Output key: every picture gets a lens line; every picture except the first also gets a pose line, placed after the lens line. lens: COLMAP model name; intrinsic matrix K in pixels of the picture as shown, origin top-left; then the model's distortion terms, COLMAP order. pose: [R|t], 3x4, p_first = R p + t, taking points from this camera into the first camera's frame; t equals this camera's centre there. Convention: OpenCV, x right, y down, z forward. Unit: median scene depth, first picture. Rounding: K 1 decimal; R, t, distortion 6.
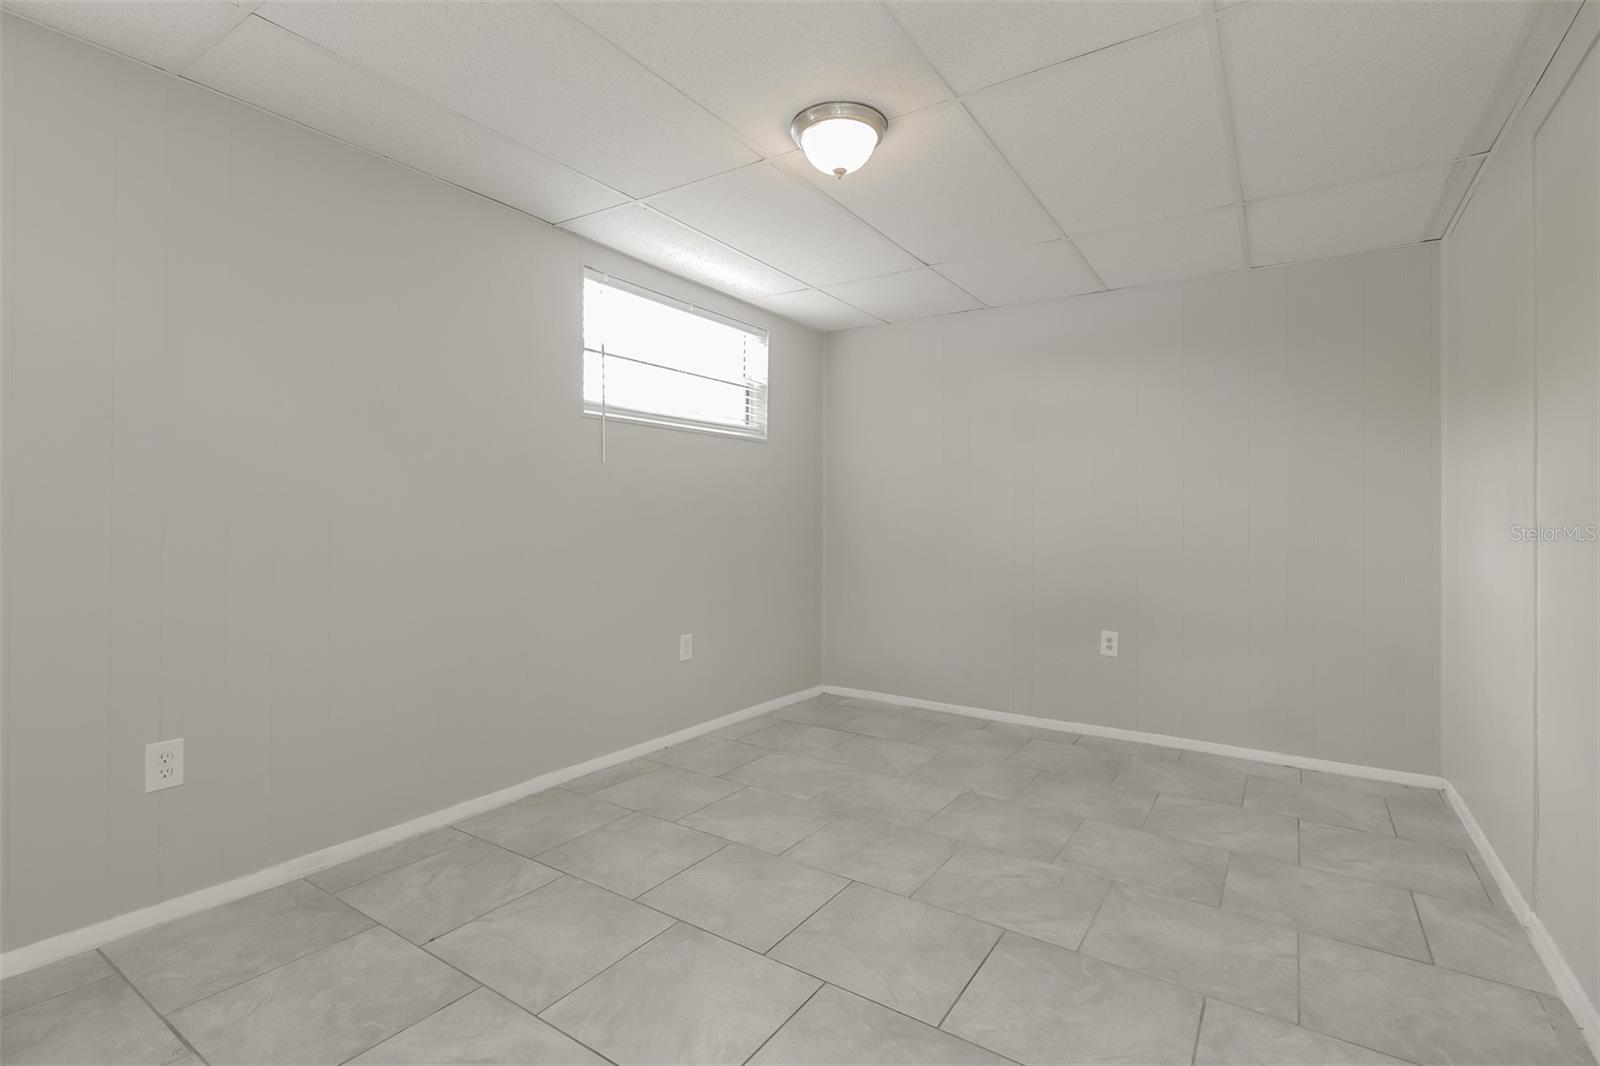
lens RADIAL K [[746.0, 0, 804.3], [0, 746.0, 534.5], [0, 0, 1]] dist [0.035541, -0.012625]
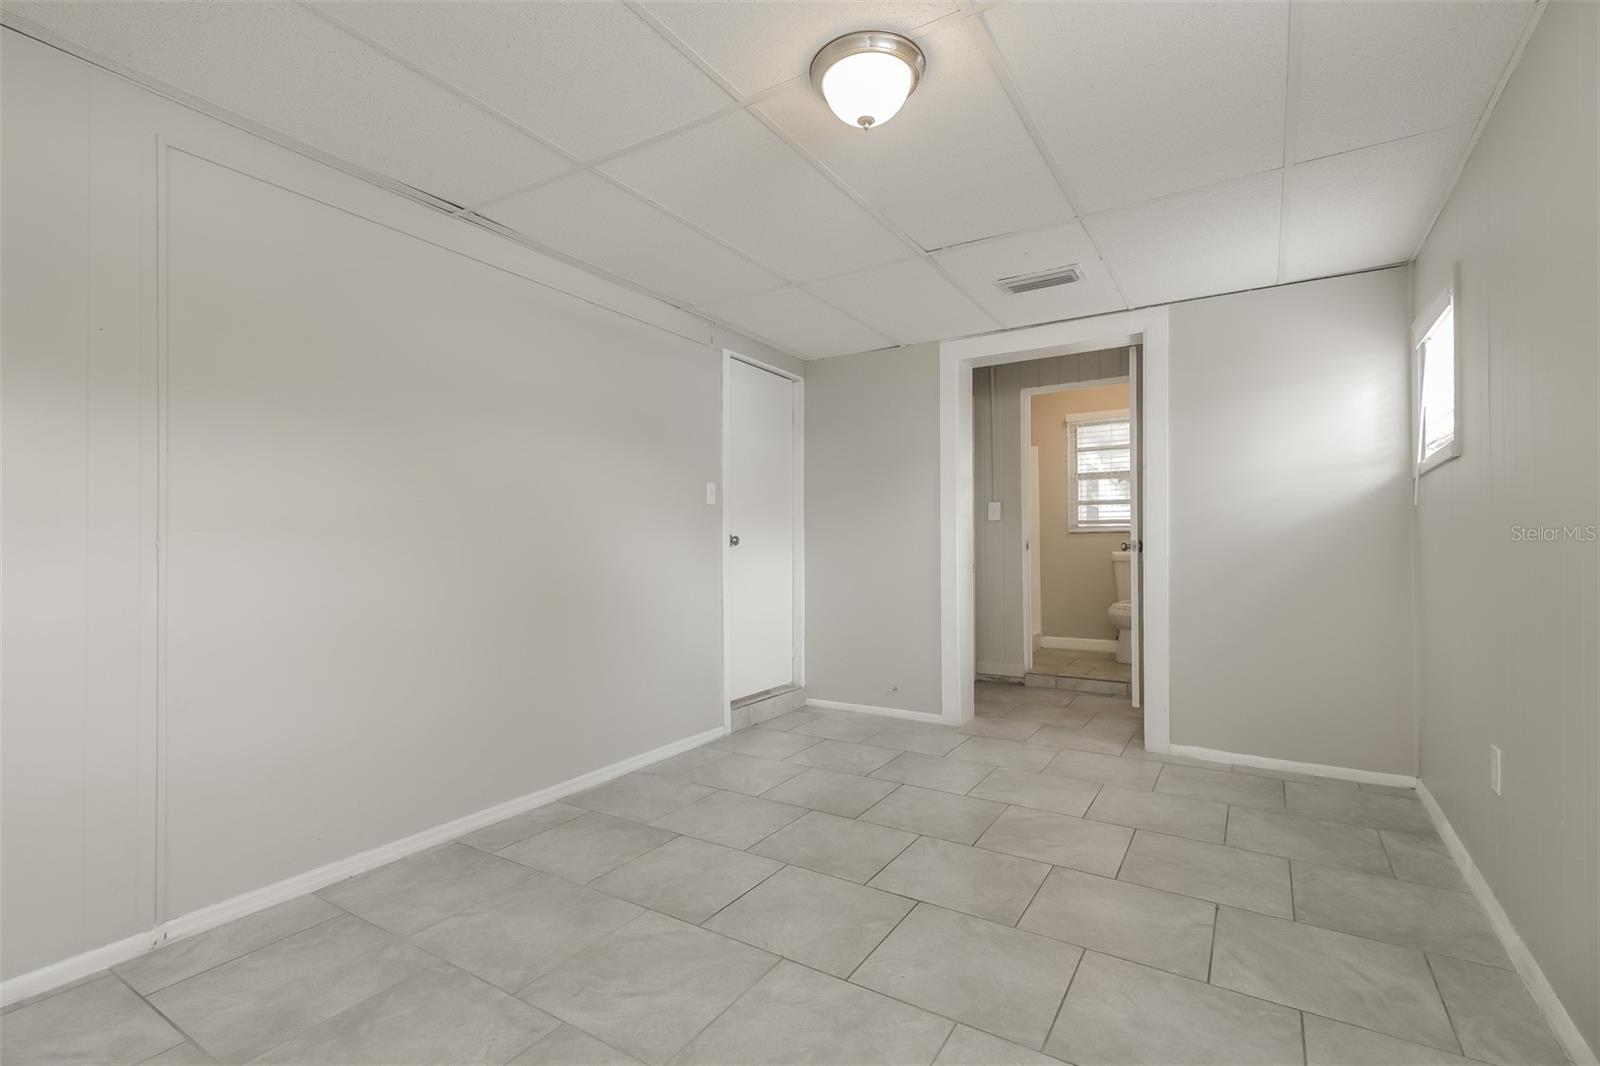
lens RADIAL K [[746.0, 0, 804.3], [0, 746.0, 534.5], [0, 0, 1]] dist [0.035541, -0.012625]
pose [[-0.999578, -0.005601, -0.028500, 0.144861], [-0.005939, 0.999913, 0.011814, -0.027885], [0.028431, 0.011979, -0.999524, 1.924543]]
